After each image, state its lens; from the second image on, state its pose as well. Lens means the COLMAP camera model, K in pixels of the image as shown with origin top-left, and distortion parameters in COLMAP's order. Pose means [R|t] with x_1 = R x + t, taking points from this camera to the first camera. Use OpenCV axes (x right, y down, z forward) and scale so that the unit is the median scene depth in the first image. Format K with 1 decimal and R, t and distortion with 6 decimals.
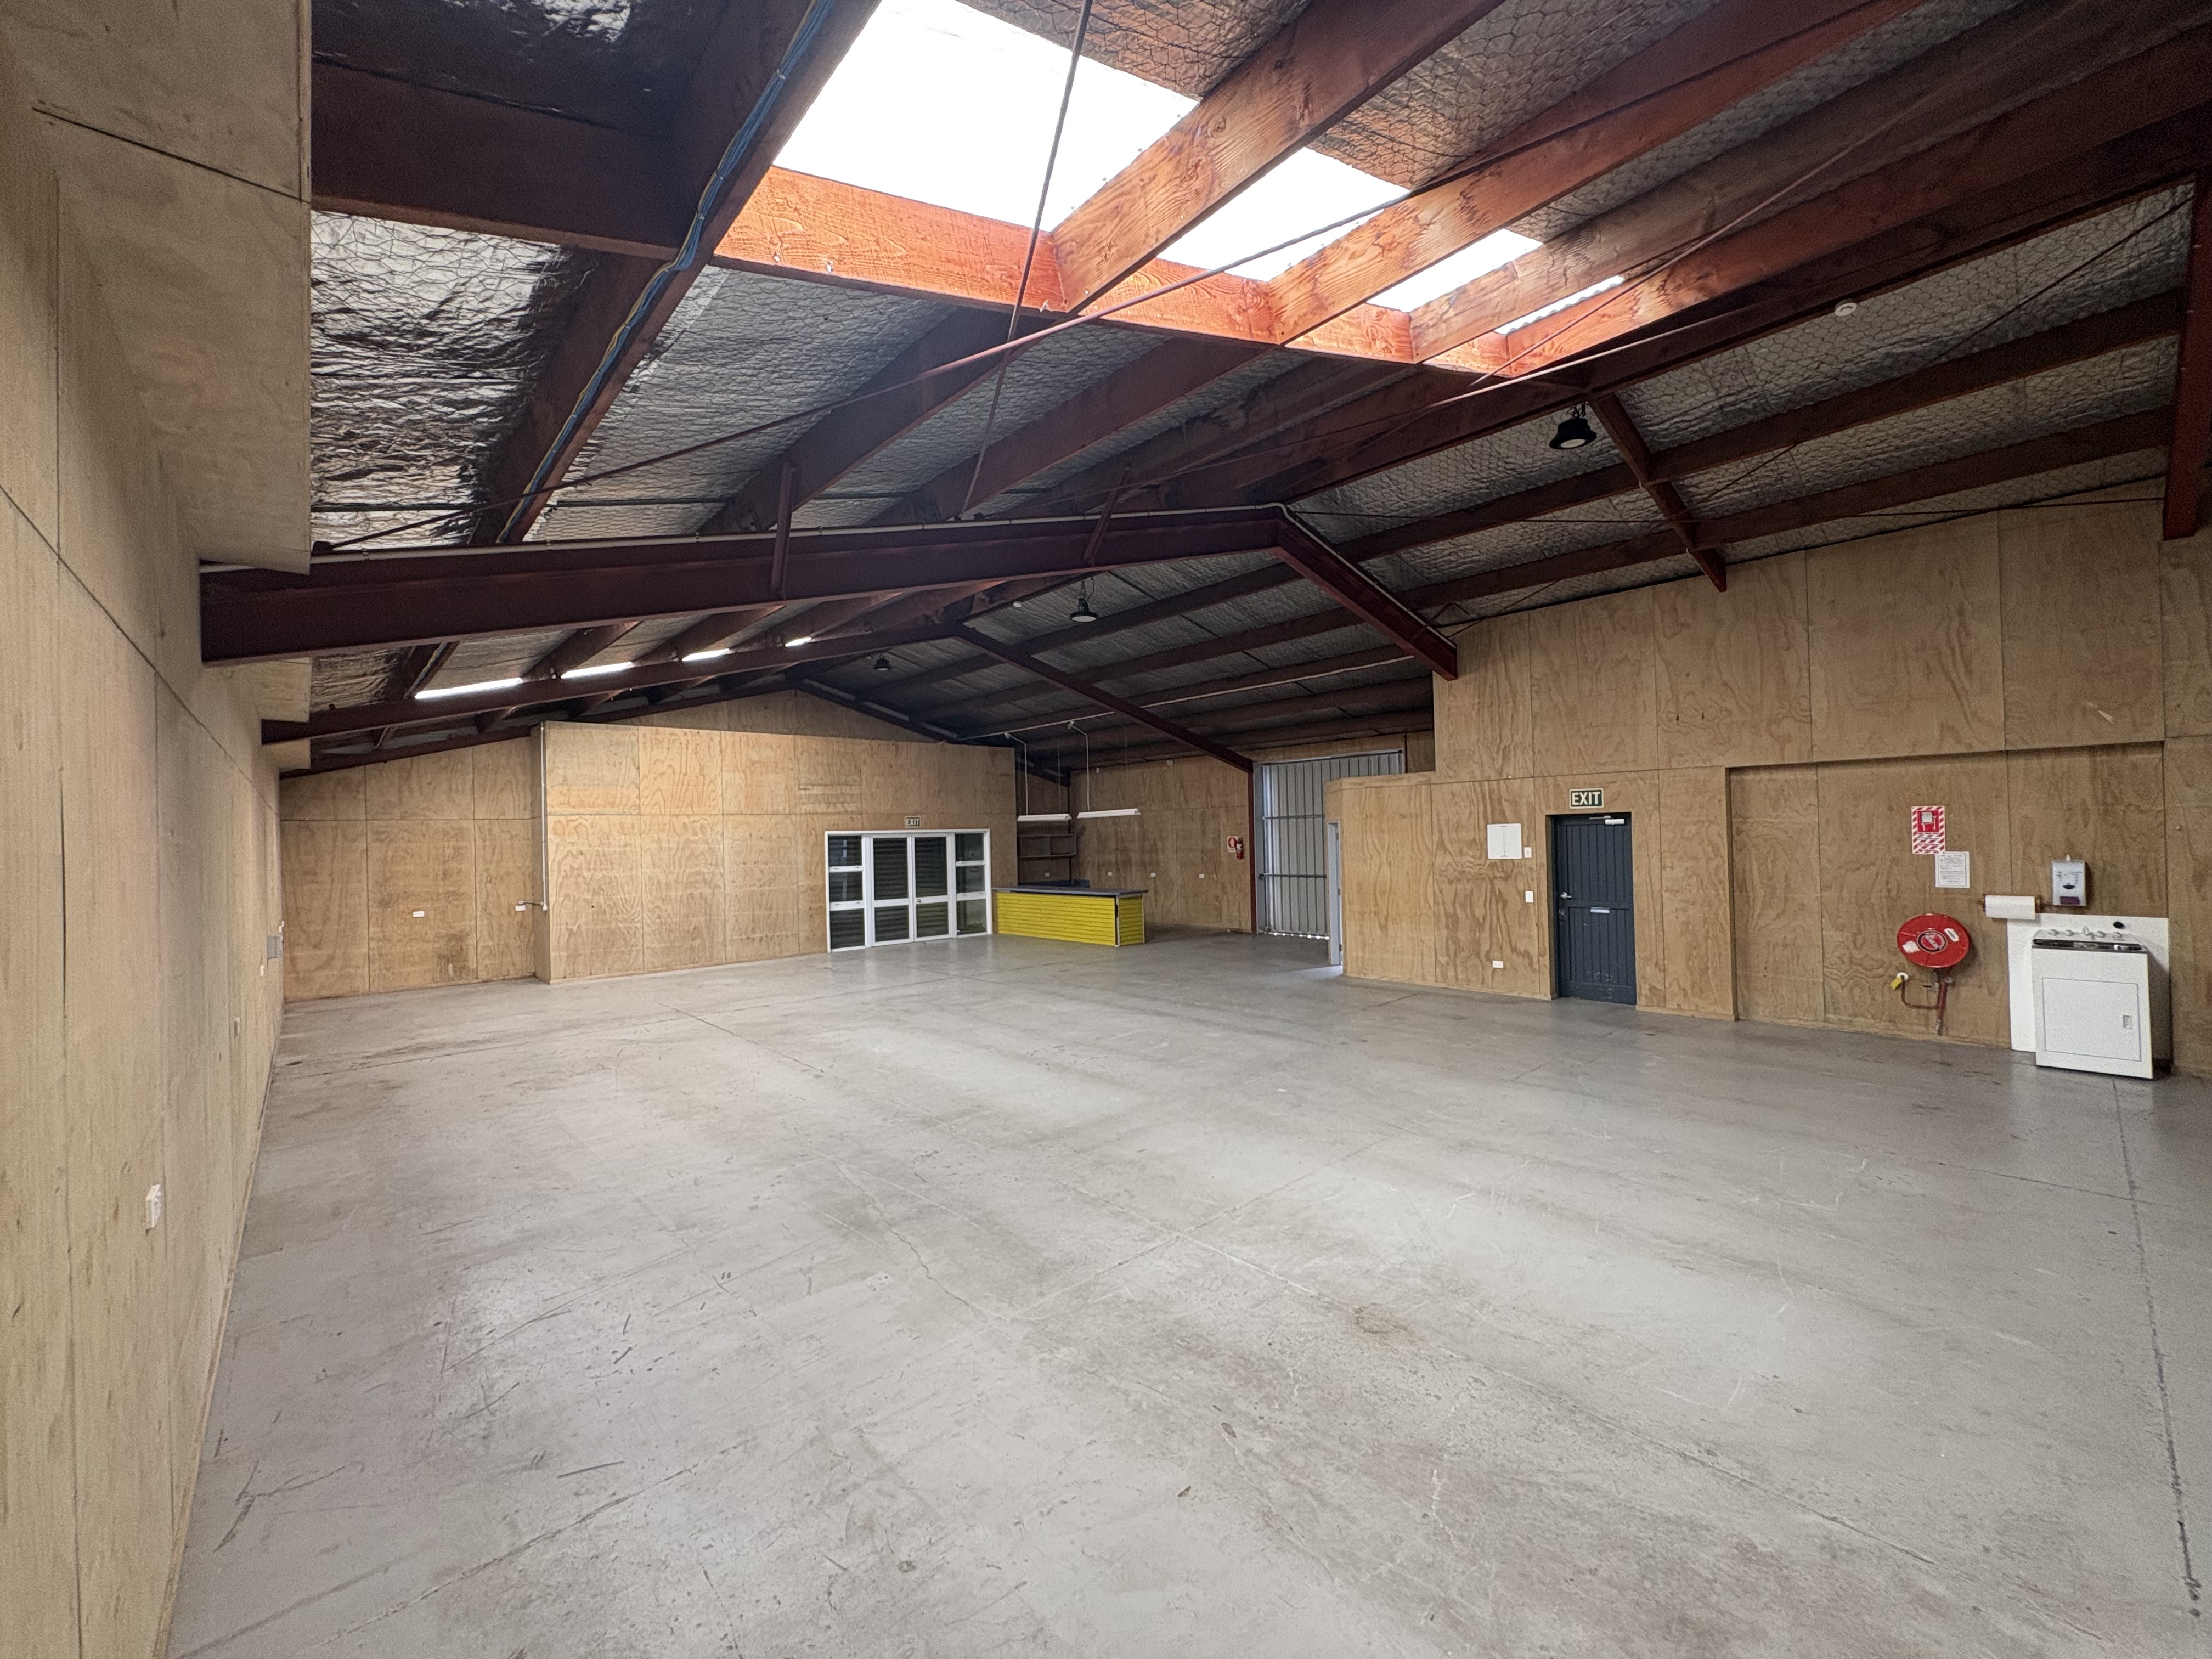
lens RADIAL K [[878.8, 0, 1102.8], [0, 878.8, 830.4], [0, 0, 1]] dist [0.001305, 0.000264]
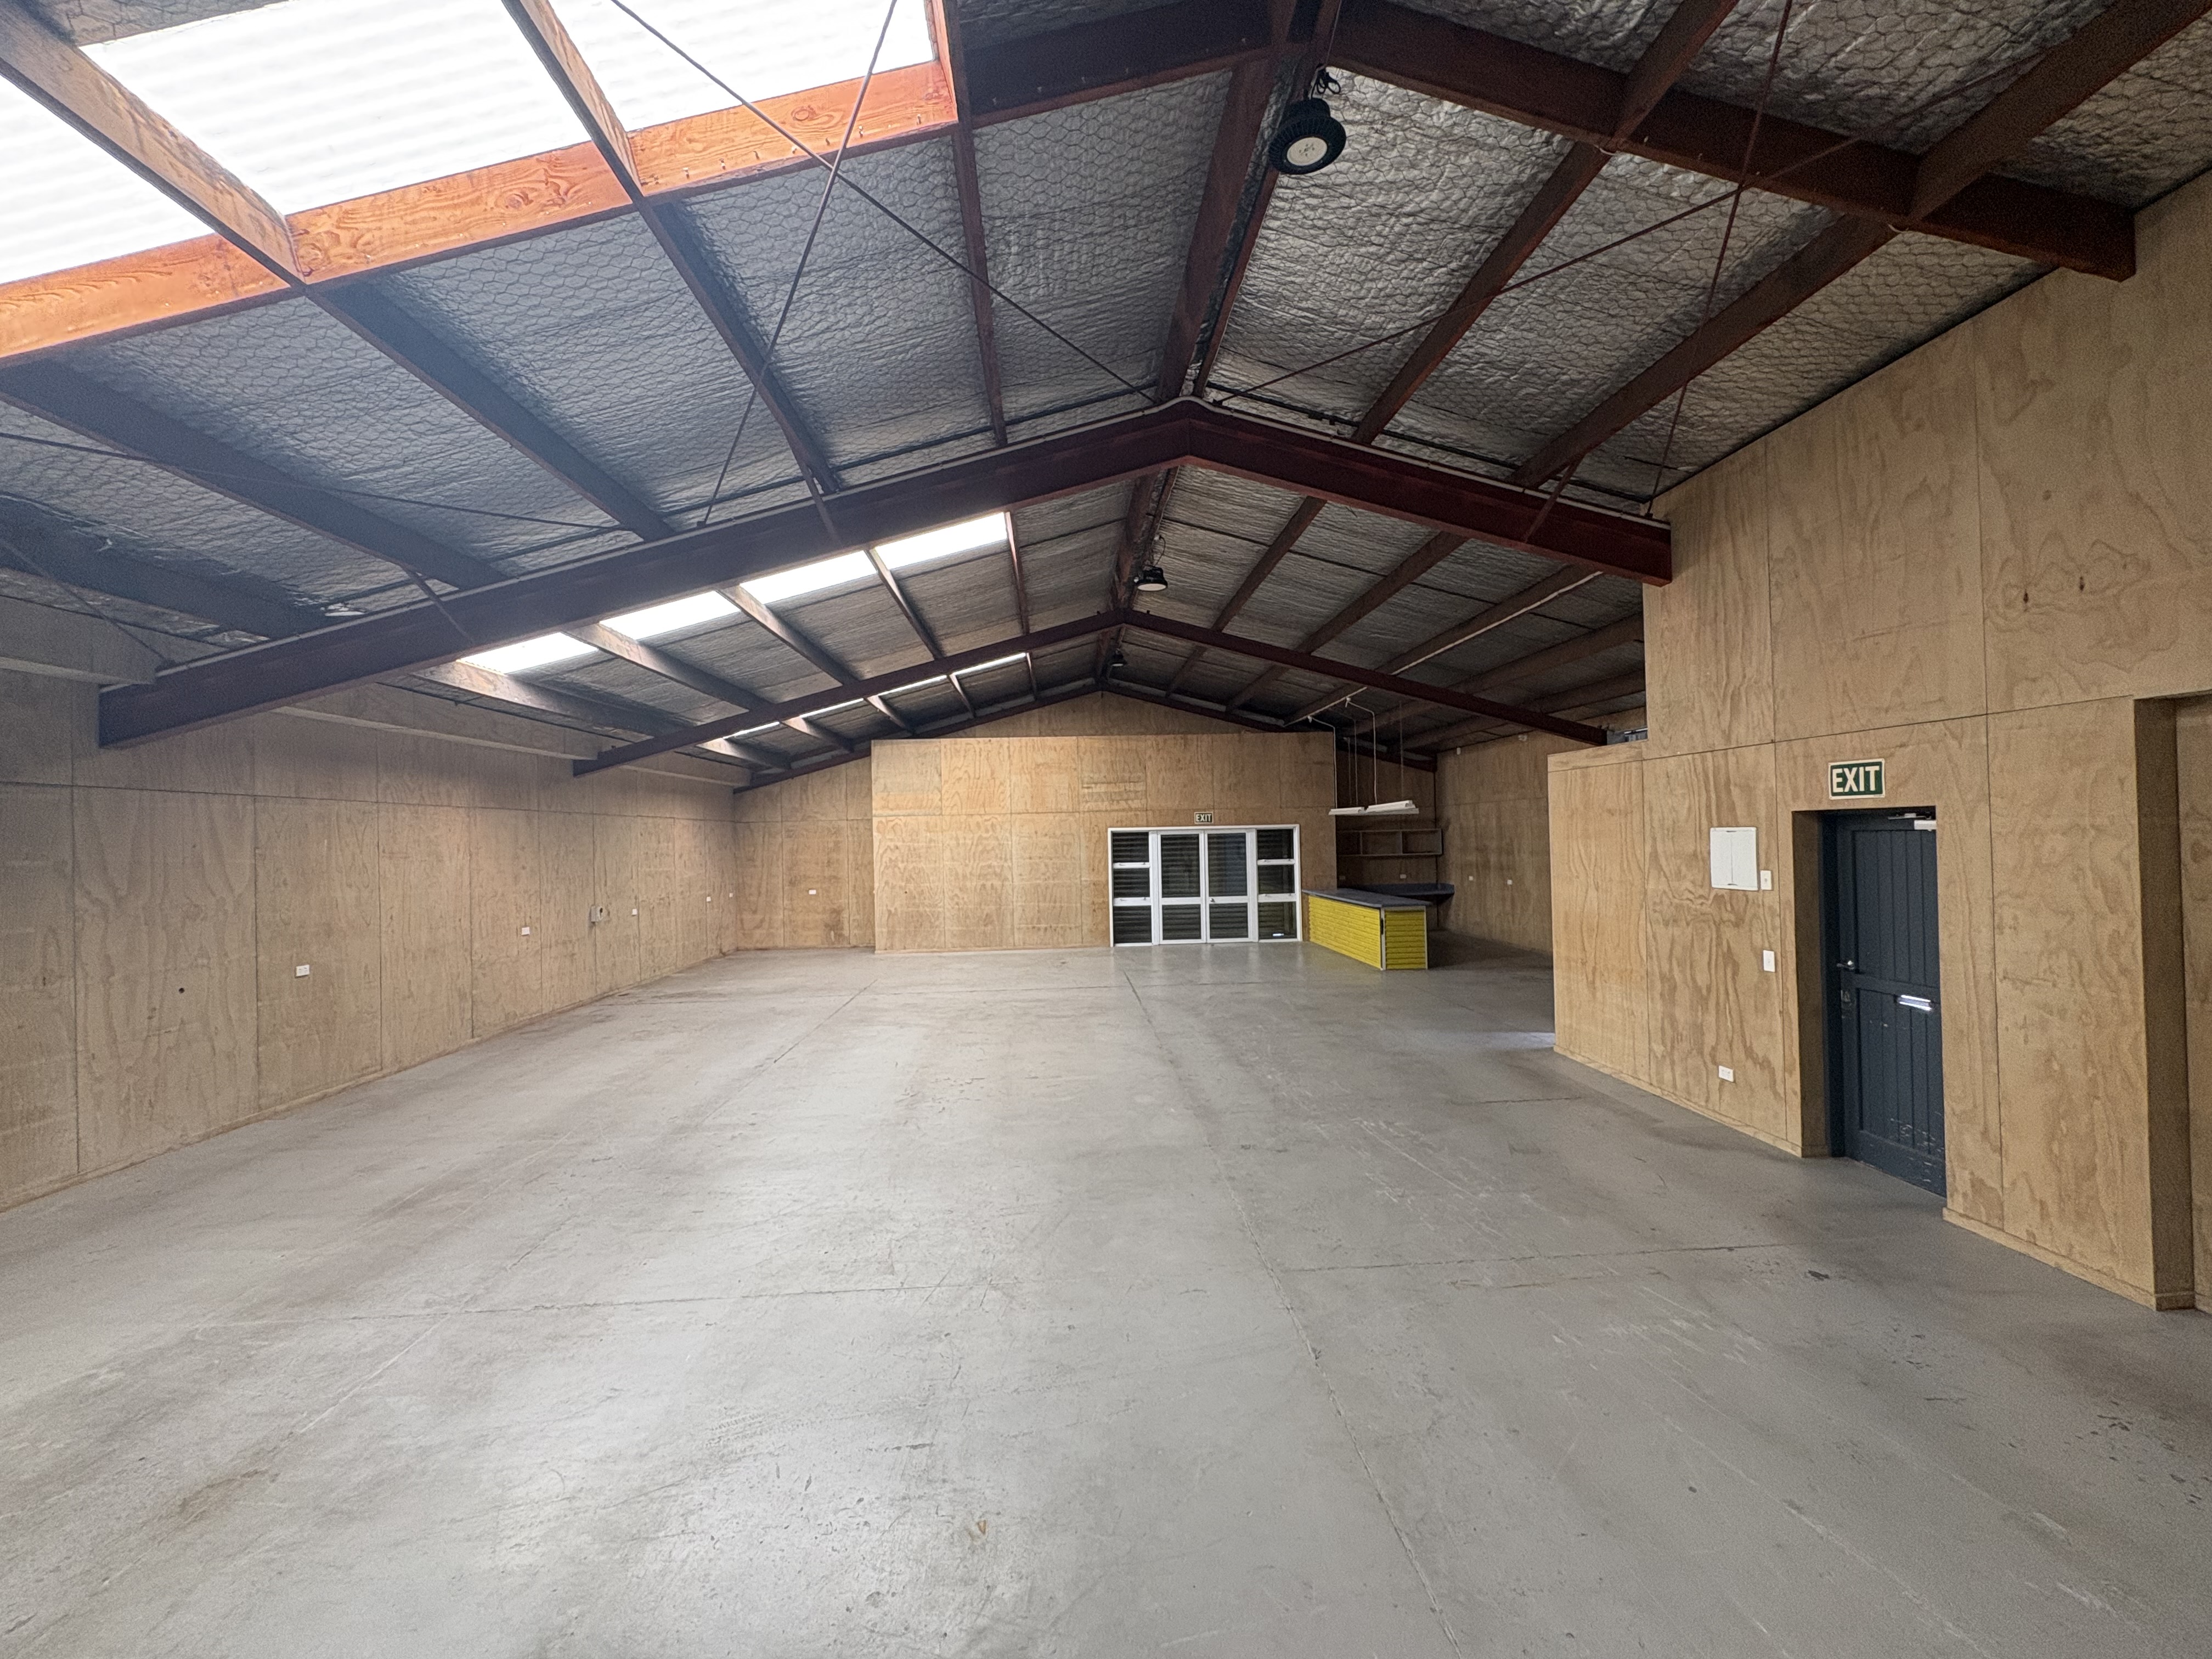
lens RADIAL K [[878.8, 0, 1102.8], [0, 878.8, 830.4], [0, 0, 1]] dist [0.001305, 0.000264]
pose [[0.779599, 0.002808, -0.626272, 0.466537], [0.007125, 0.999885, 0.013352, -0.014773], [0.626238, -0.014872, 0.779490, 0.290231]]
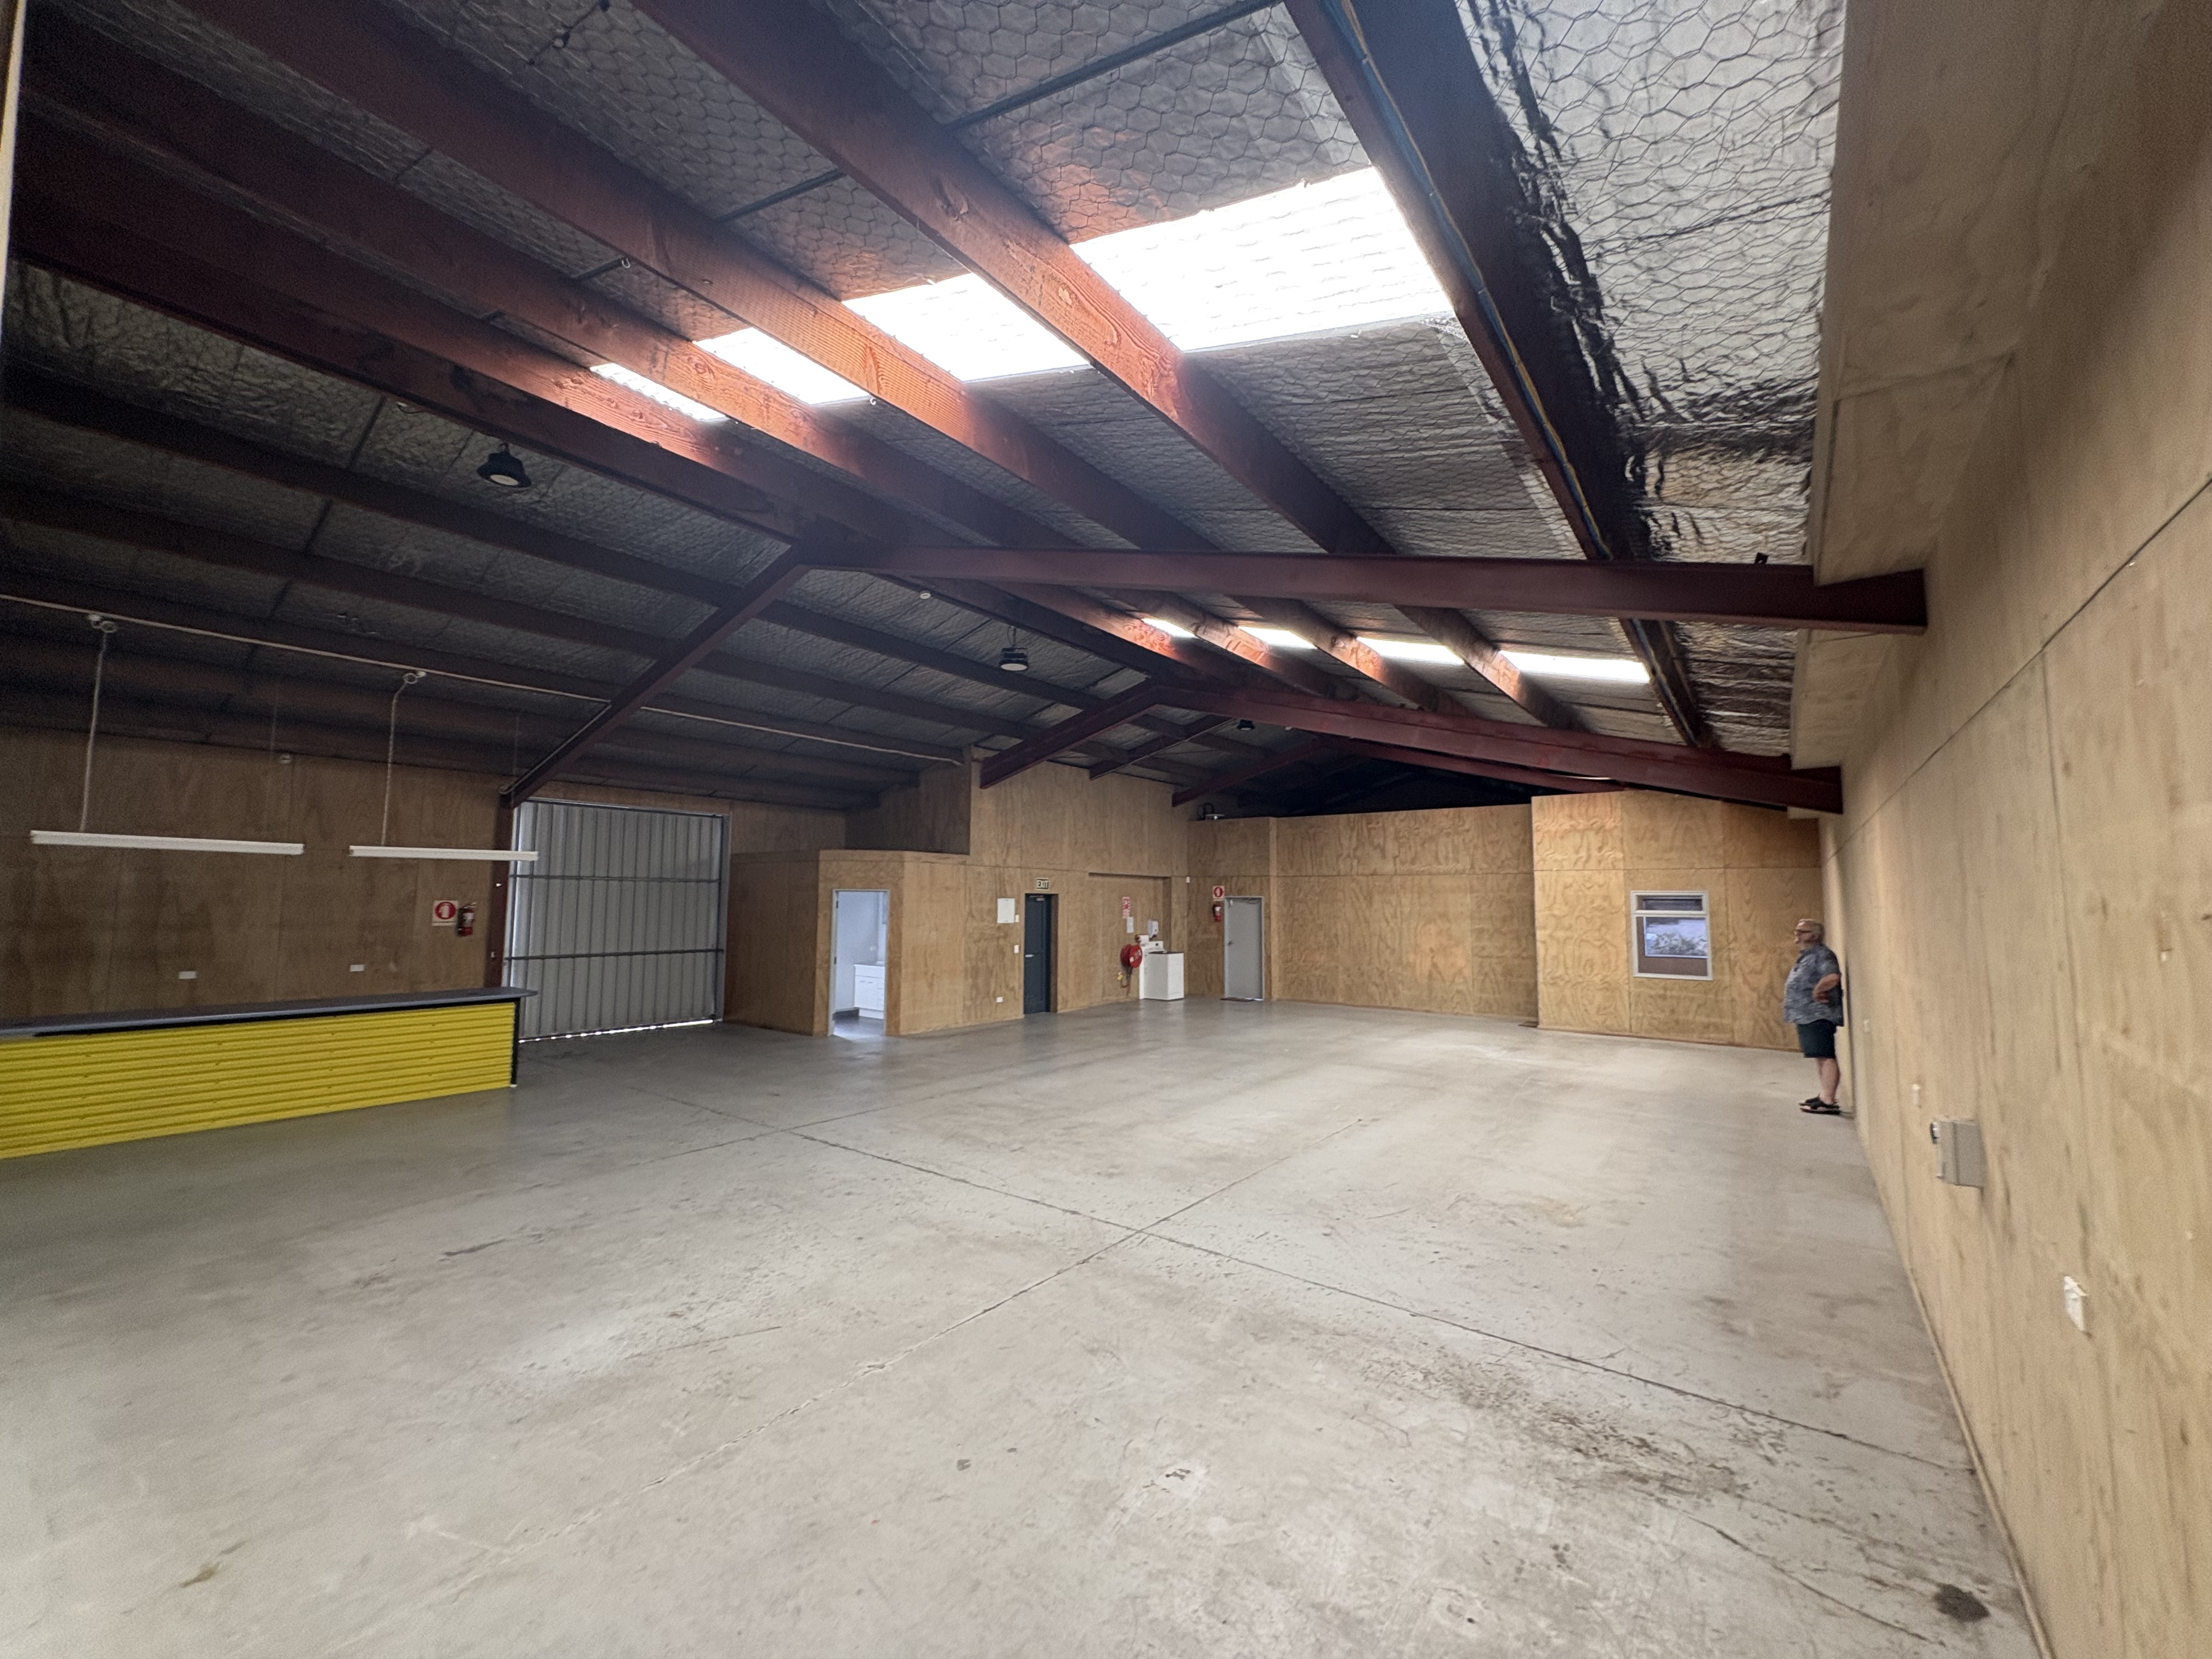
lens RADIAL K [[878.8, 0, 1102.8], [0, 878.8, 830.4], [0, 0, 1]] dist [0.001305, 0.000264]
pose [[-0.181402, 0.104917, 0.977796, -0.916958], [-0.008846, 0.994078, -0.108306, 0.033841], [-0.983369, -0.028297, -0.179399, 1.041261]]
